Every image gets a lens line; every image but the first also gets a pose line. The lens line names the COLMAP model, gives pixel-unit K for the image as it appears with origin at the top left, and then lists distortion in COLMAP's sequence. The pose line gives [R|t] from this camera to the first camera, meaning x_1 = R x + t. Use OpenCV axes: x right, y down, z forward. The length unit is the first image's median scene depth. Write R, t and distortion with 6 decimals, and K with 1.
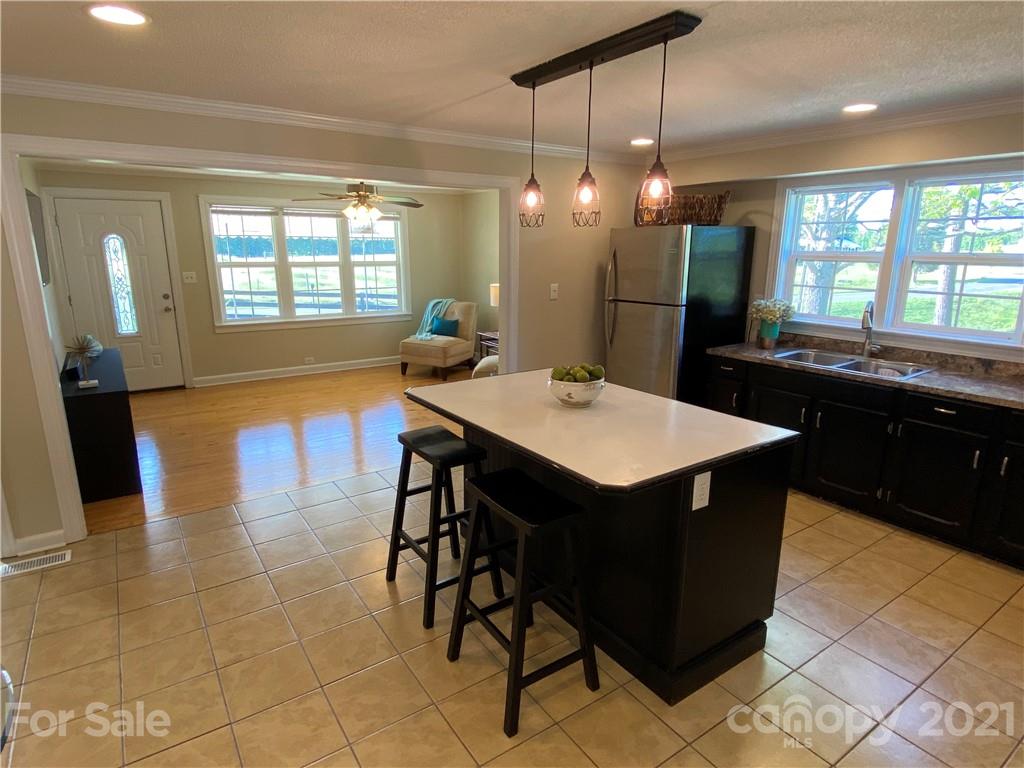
lens RADIAL K [[577.2, 0, 507.5], [0, 577.2, 382.9], [0, 0, 1]] dist [0.049228, -0.046903]
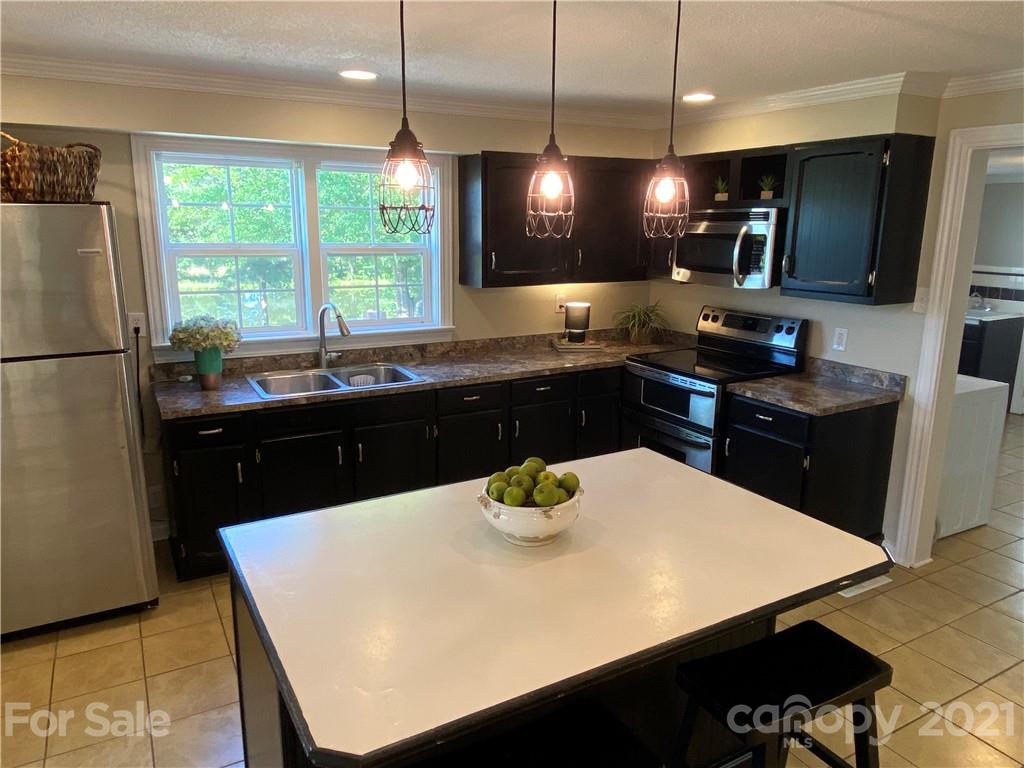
lens RADIAL K [[715.1, 0, 512.0], [0, 715.1, 384.0], [0, 0, 1]] dist [0.002510, 0.001151]
pose [[0.077993, -0.228978, 0.970302, -0.372505], [0.216353, 0.953960, 0.207731, -0.178380], [-0.973195, 0.193727, 0.123942, 0.610508]]
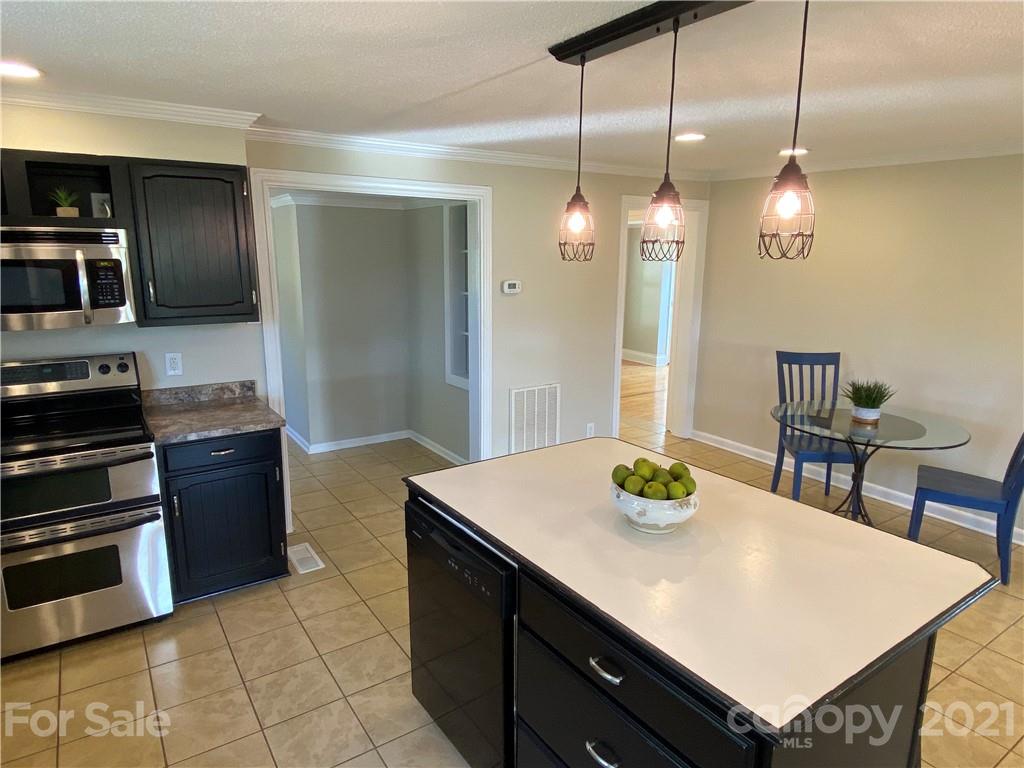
lens RADIAL K [[627.1, 0, 512.0], [0, 627.1, 384.0], [0, 0, 1]] dist [0.005247, 0.001475]
pose [[-0.999830, -0.017782, -0.004954, 0.190716], [-0.018209, 0.905917, 0.423064, -0.280900], [-0.003035, 0.423082, -0.906086, 1.072134]]
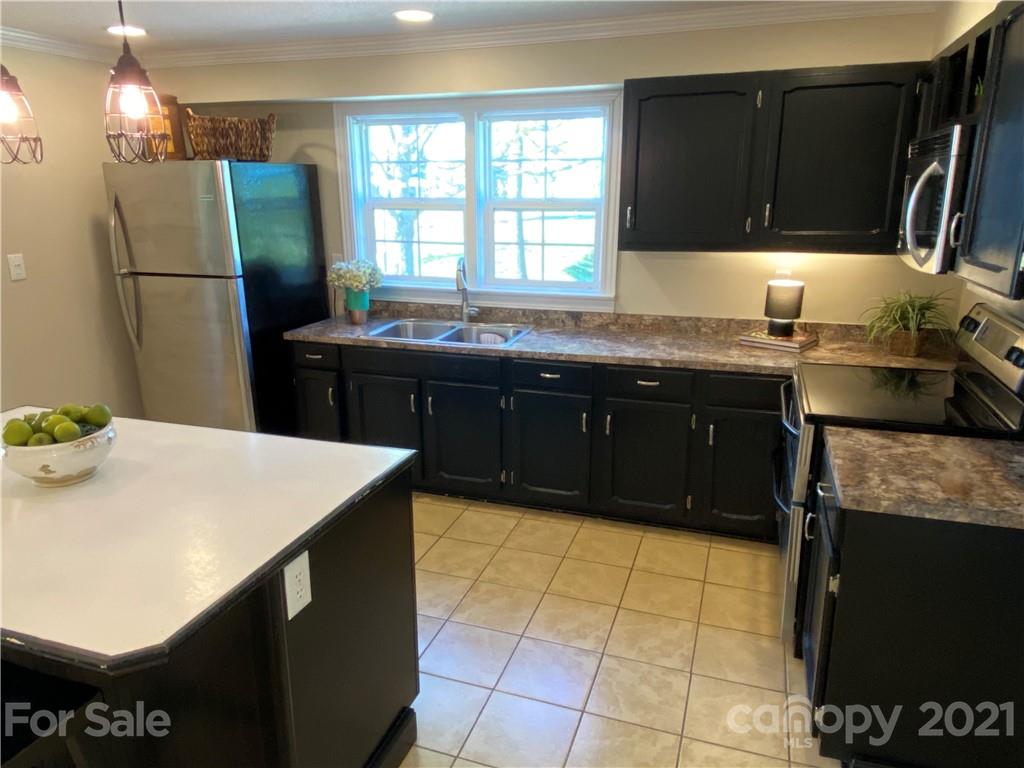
lens RADIAL K [[703.1, 0, 512.0], [0, 703.1, 384.0], [0, 0, 1]] dist [0.082851, -0.091136]
pose [[0.802633, -0.170818, 0.571491, 0.058311], [0.145476, 0.985244, 0.090175, -0.037631], [-0.578461, 0.010760, 0.815639, 0.113156]]
